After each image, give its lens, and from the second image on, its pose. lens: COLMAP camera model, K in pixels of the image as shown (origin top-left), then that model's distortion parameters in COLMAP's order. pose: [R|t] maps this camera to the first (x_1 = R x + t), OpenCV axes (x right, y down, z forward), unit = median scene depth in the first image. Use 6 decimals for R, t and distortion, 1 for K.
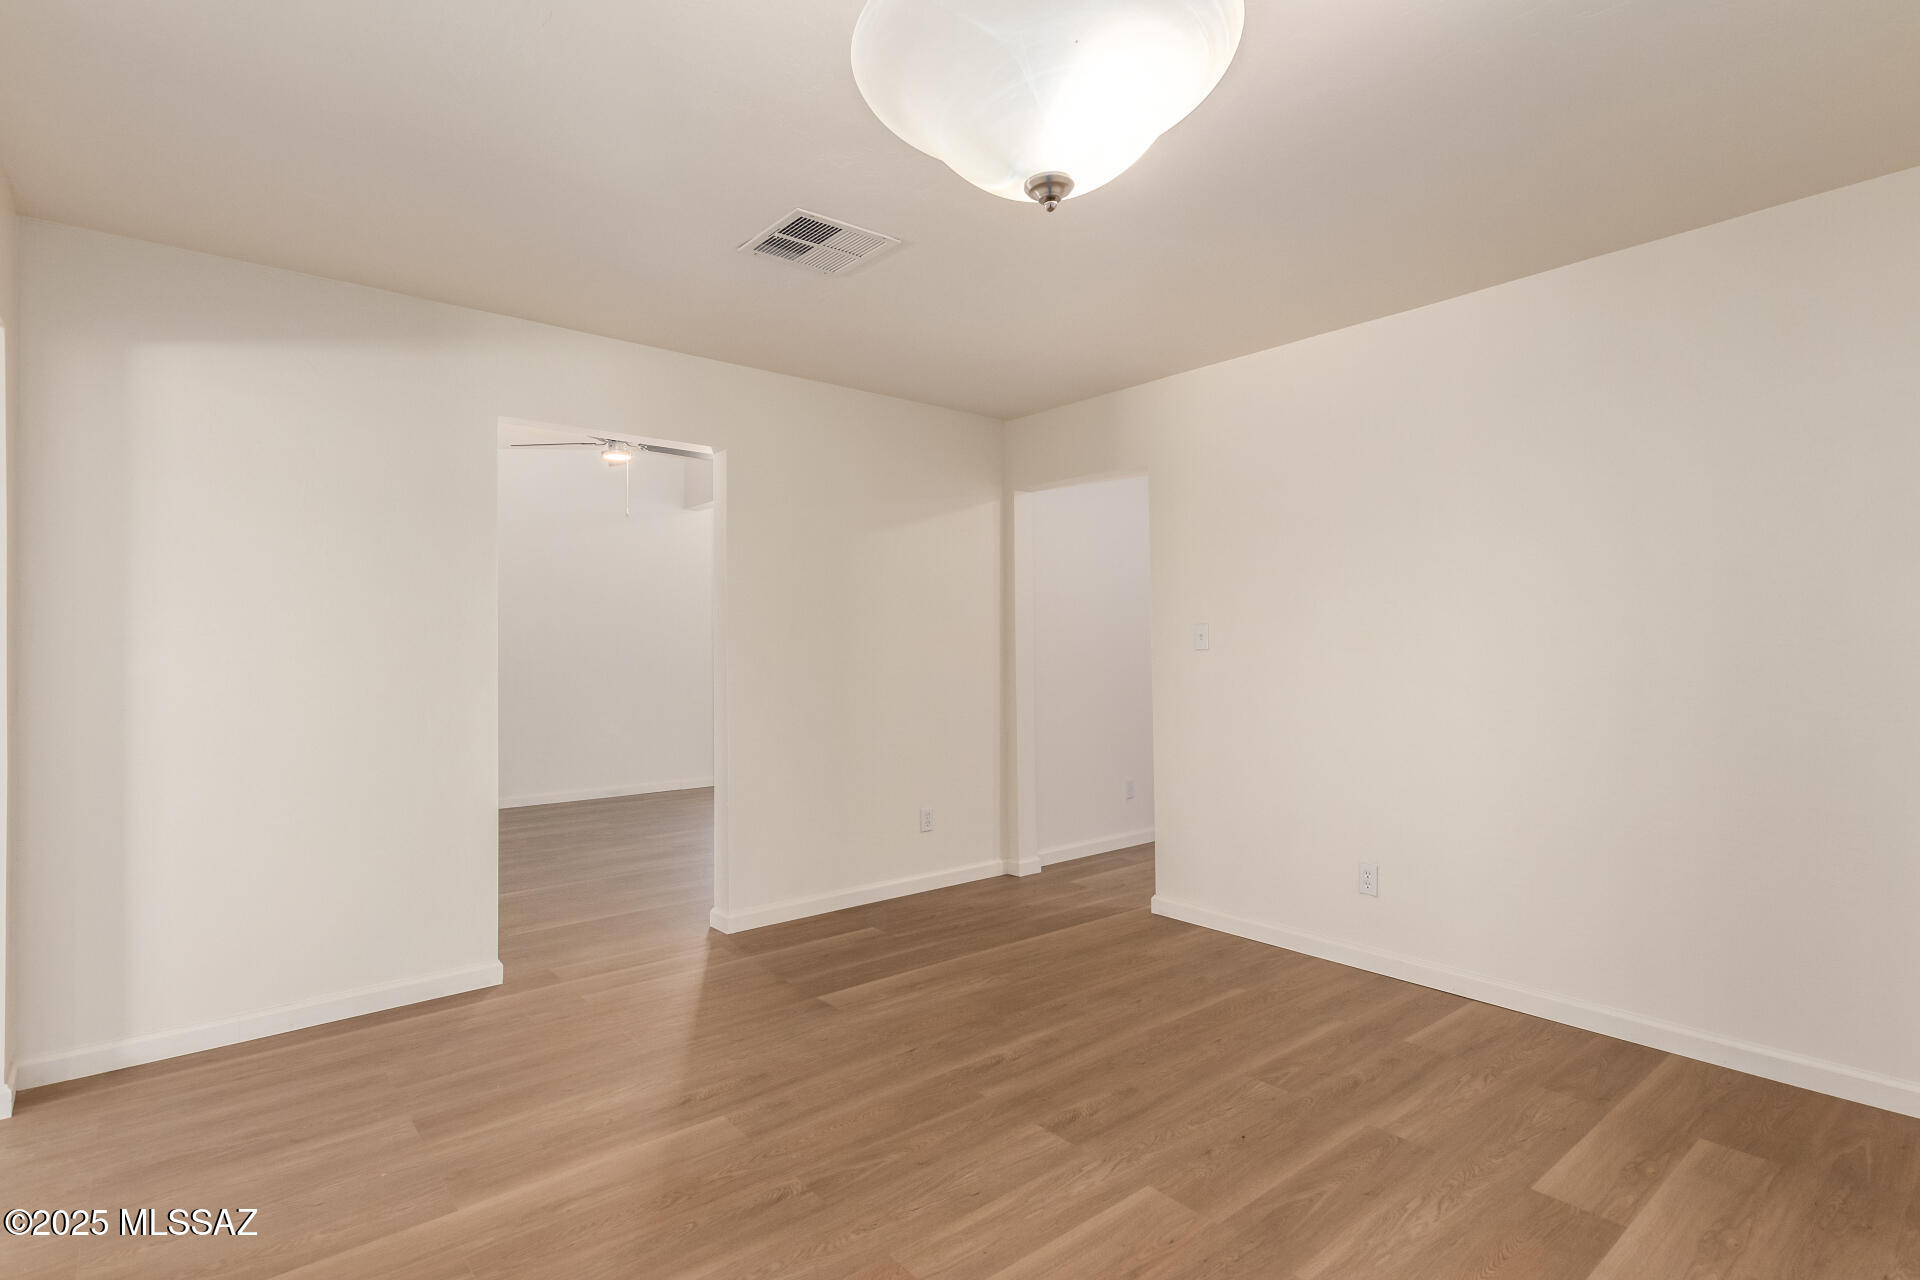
lens RADIAL K [[930.6, 0, 957.1], [0, 930.6, 645.6], [0, 0, 1]] dist [0.009260, 0.000608]
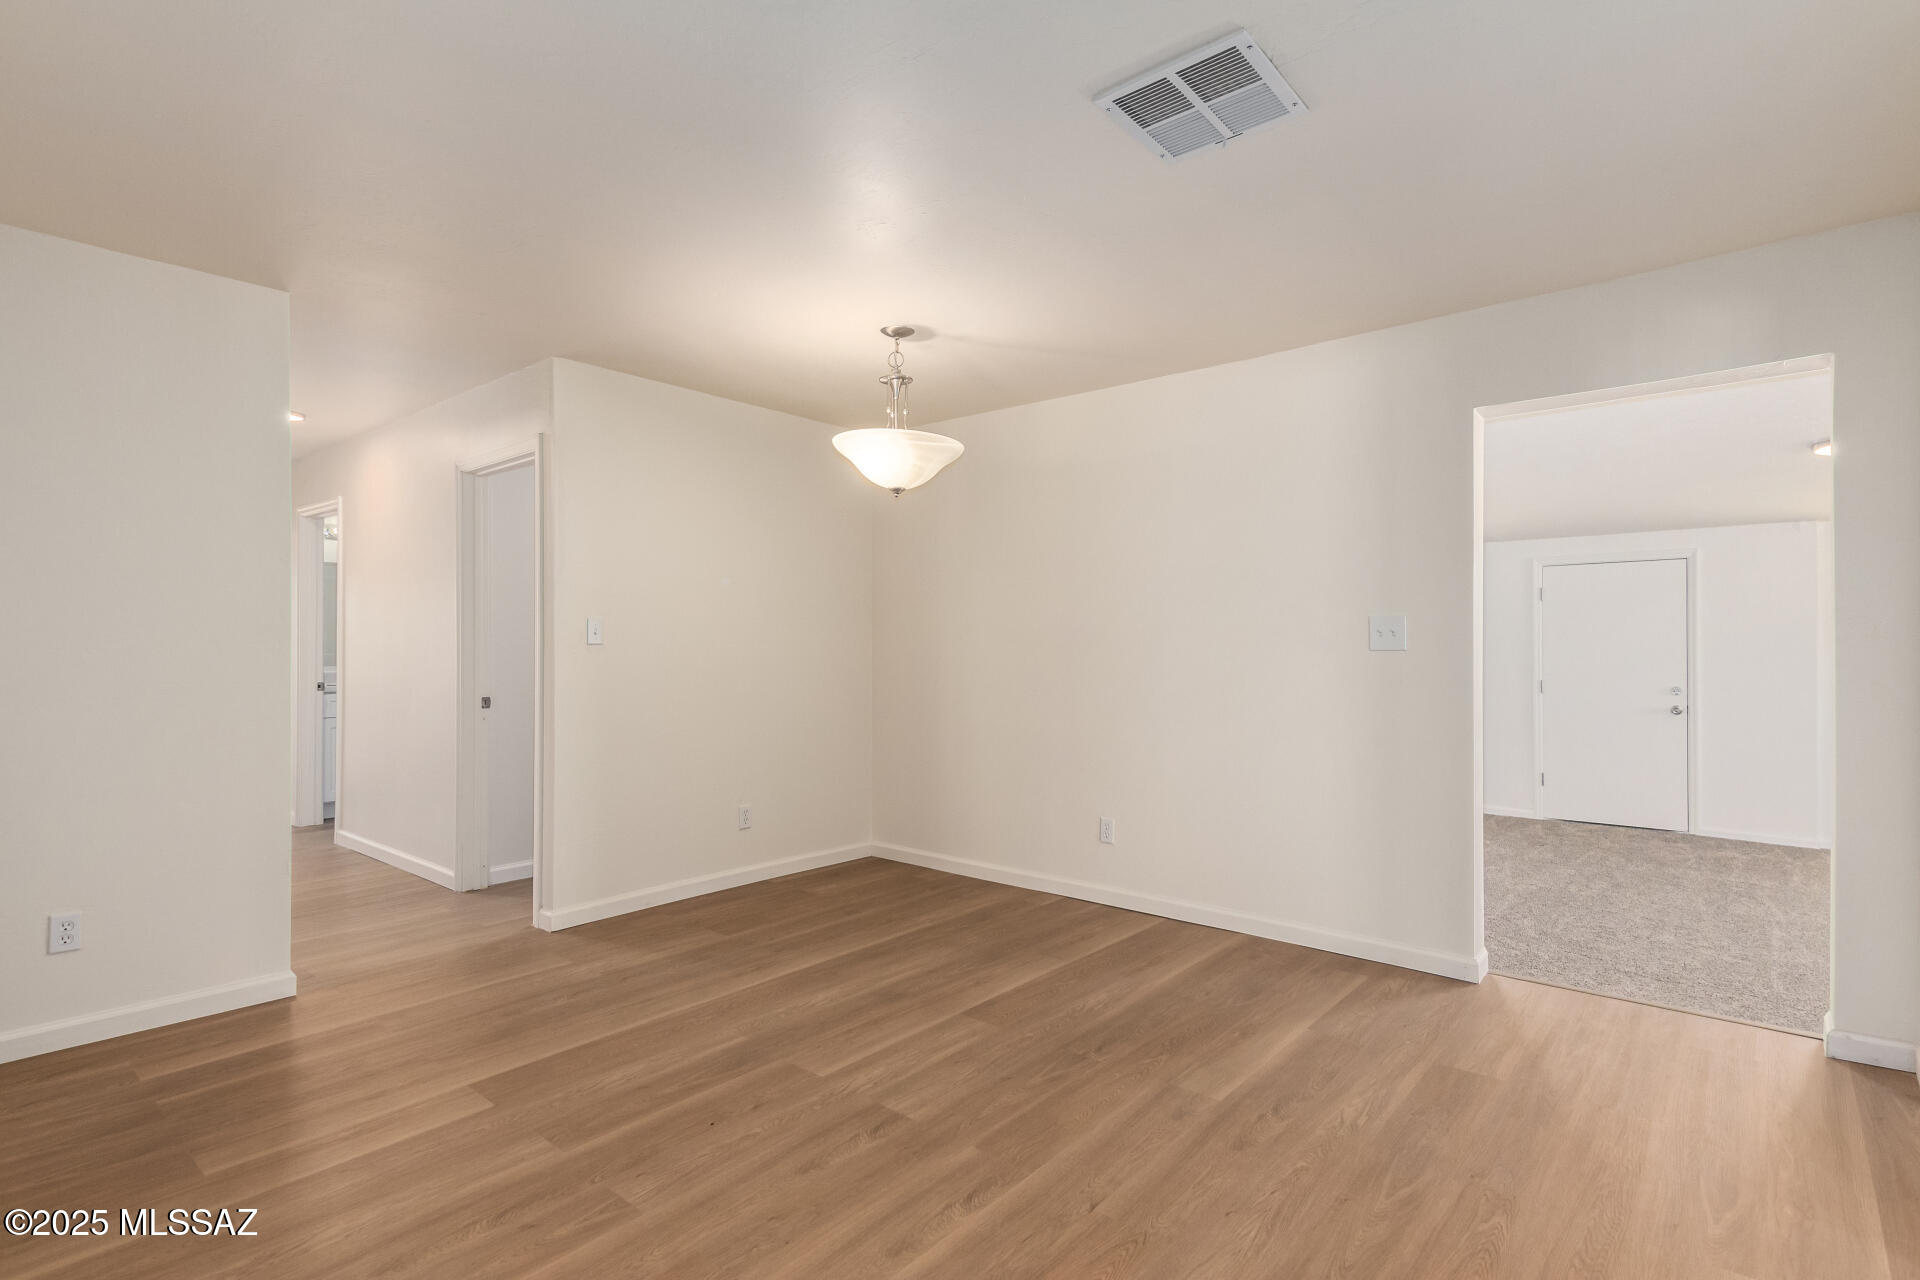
lens RADIAL K [[930.6, 0, 962.4], [0, 930.6, 643.2], [0, 0, 1]] dist [0.009260, 0.000608]
pose [[-0.986404, 0.010358, -0.164009, 0.192335], [0.013060, 0.999796, -0.015405, 0.017363], [0.163816, -0.017337, -0.986338, 2.001669]]
